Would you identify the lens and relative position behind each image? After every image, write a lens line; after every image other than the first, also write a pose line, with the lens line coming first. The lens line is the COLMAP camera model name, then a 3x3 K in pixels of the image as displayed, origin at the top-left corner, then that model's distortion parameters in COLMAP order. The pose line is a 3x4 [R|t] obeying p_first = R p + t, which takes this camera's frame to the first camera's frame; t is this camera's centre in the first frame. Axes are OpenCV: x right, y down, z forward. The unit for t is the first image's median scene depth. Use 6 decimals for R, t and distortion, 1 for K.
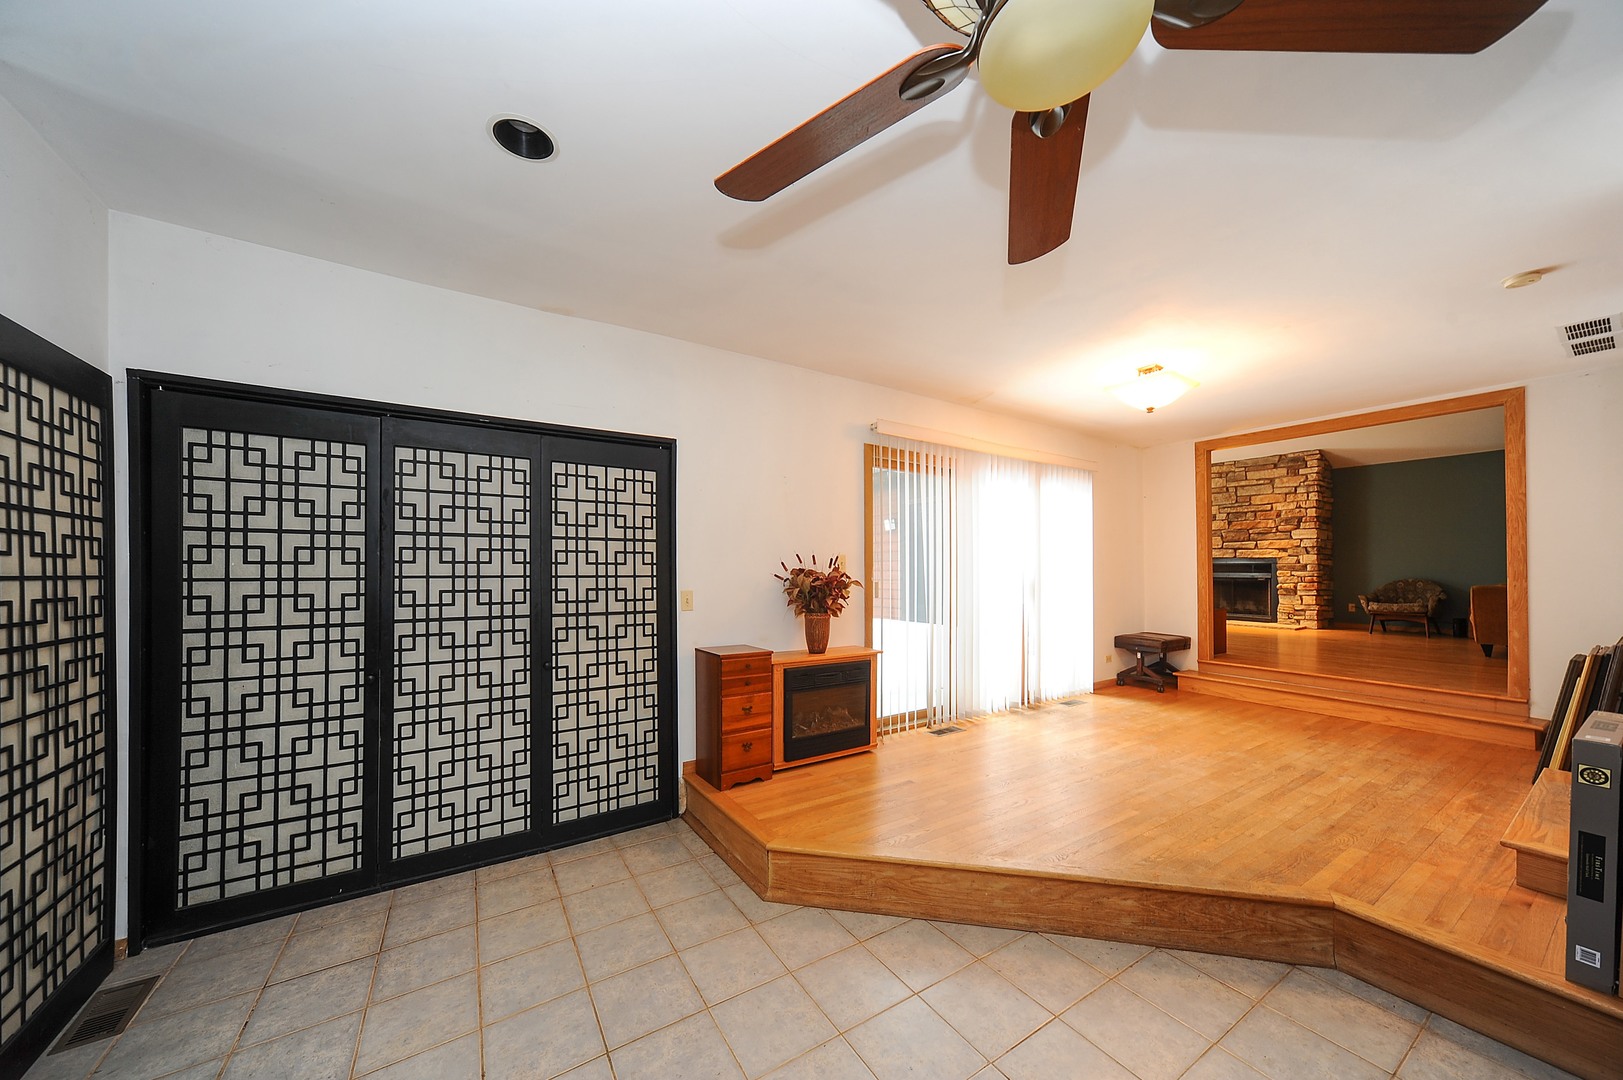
lens RADIAL K [[552.9, 0, 809.9], [0, 552.9, 565.6], [0, 0, 1]] dist [0.012347, 0.000188]
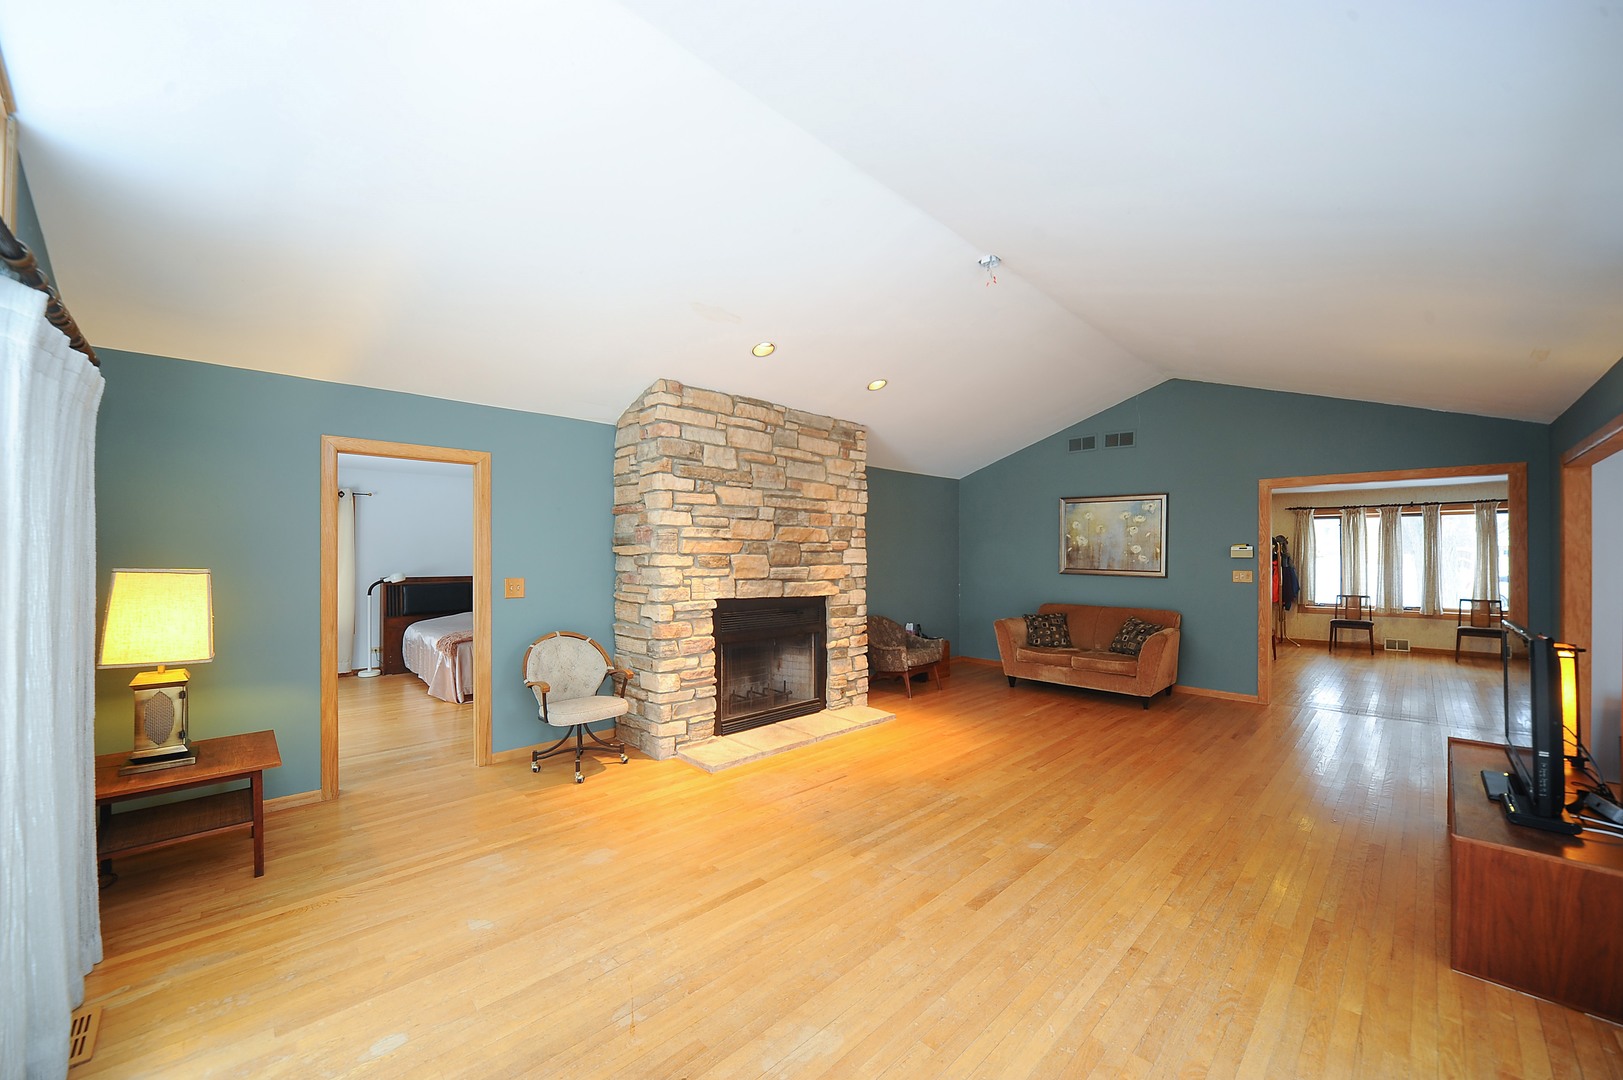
lens RADIAL K [[623.4, 0, 805.3], [0, 623.4, 548.7], [0, 0, 1]] dist [-0.017608, -0.000062]
pose [[-0.207614, 0.012367, 0.978133, 0.217779], [-0.002933, 0.999908, -0.013265, -0.054608], [-0.978206, -0.005623, -0.207559, 1.174755]]
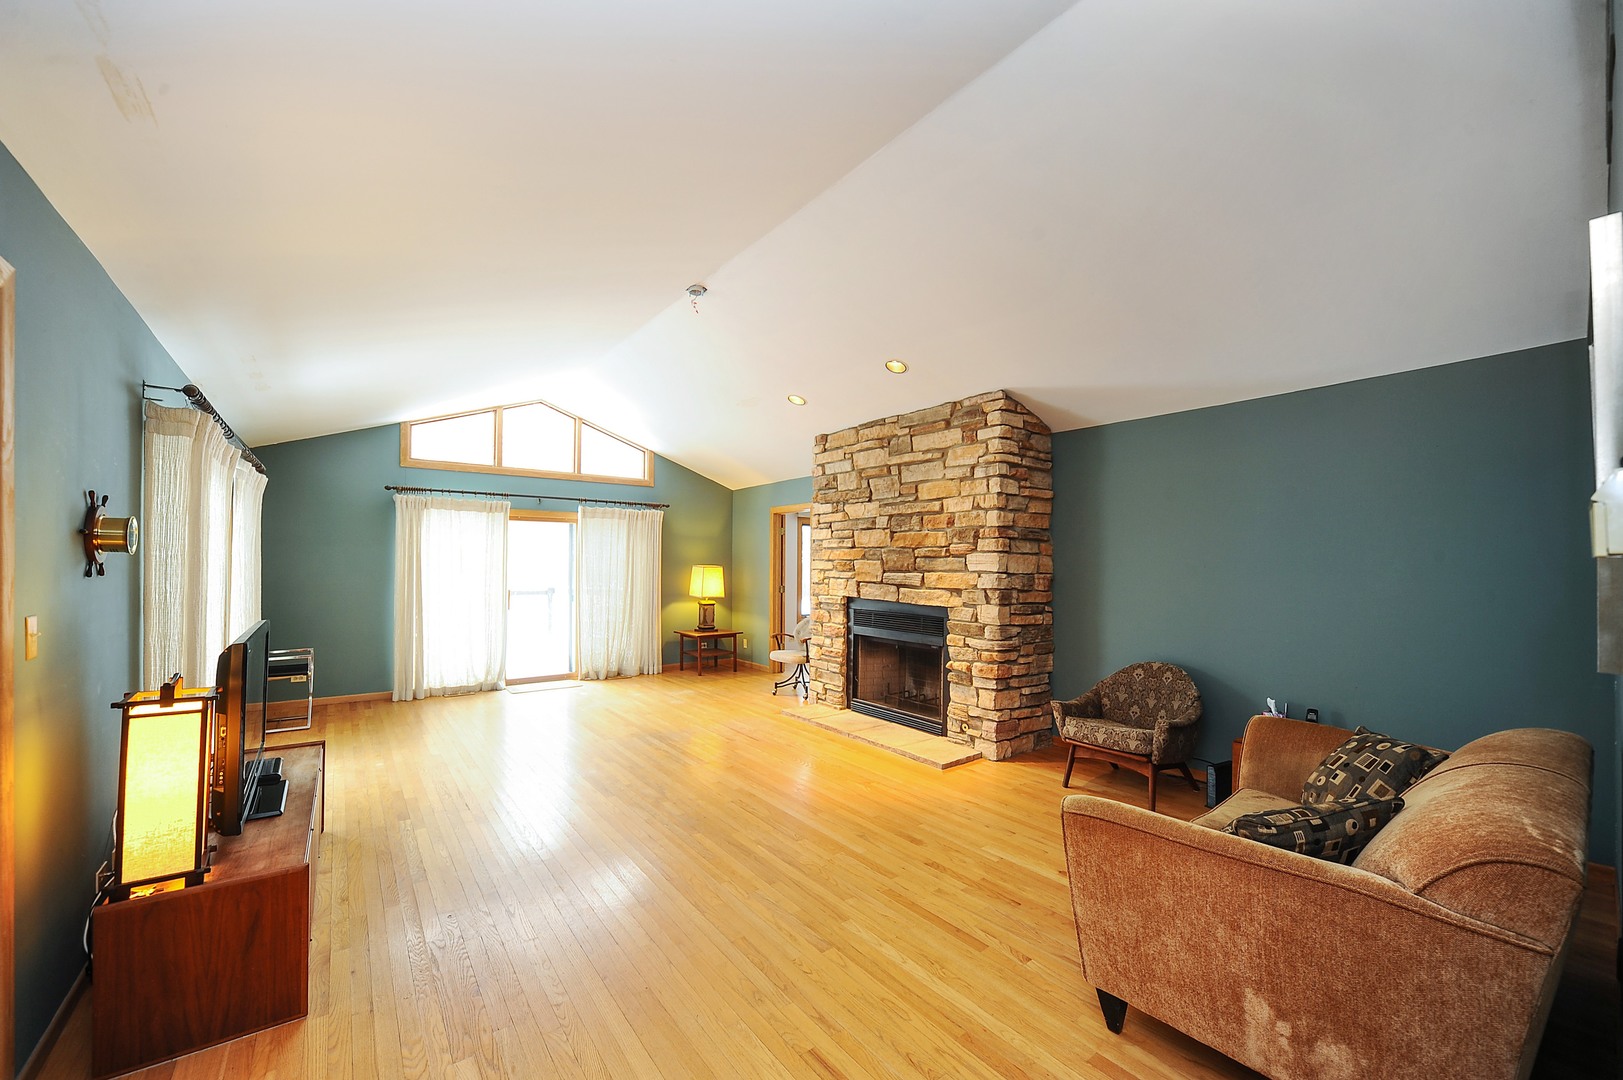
lens RADIAL K [[623.4, 0, 801.5], [0, 623.4, 557.3], [0, 0, 1]] dist [-0.017608, -0.000062]
pose [[0.996866, 0.011540, 0.078263, 0.672189], [-0.010850, 0.999898, -0.009235, -0.053139], [-0.078362, 0.008357, 0.996890, 0.461062]]
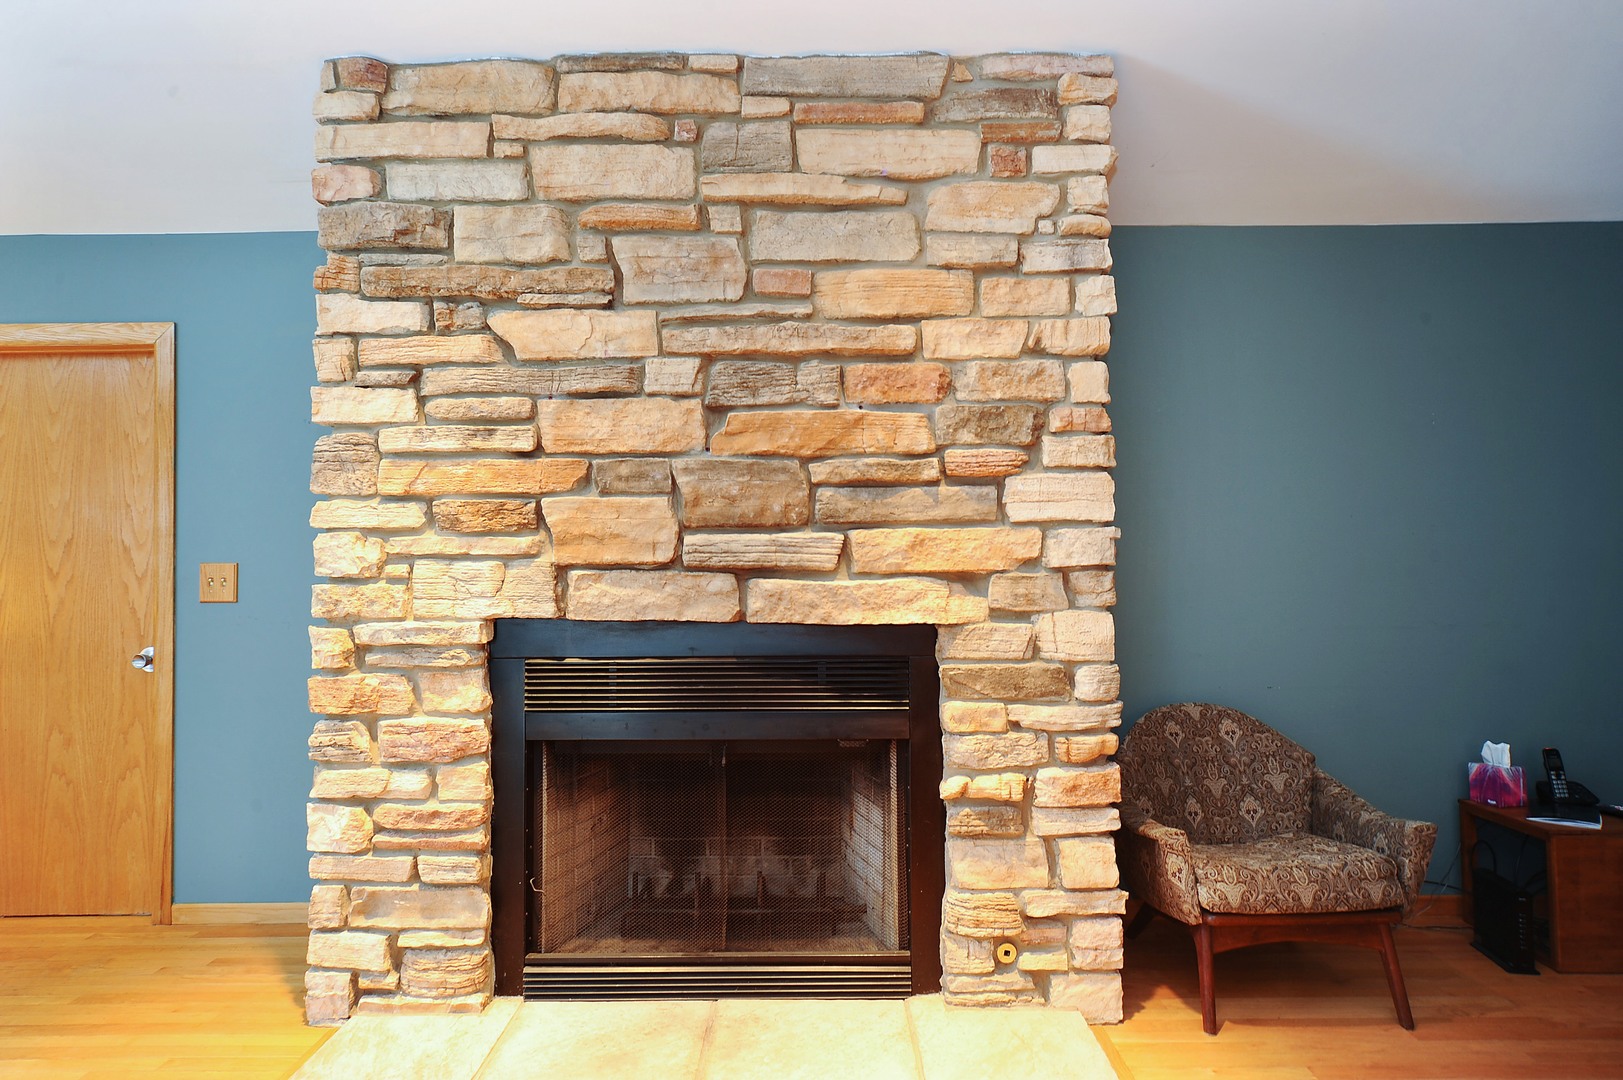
lens RADIAL K [[963.3, 0, 826.3], [0, 963.3, 533.2], [0, 0, 1]] dist [-0.011933, 0.002277]
pose [[0.536772, 0.019382, 0.843505, 0.568204], [0.004543, 0.999655, -0.025861, -0.036311], [-0.843715, 0.017714, 0.536499, 0.879085]]
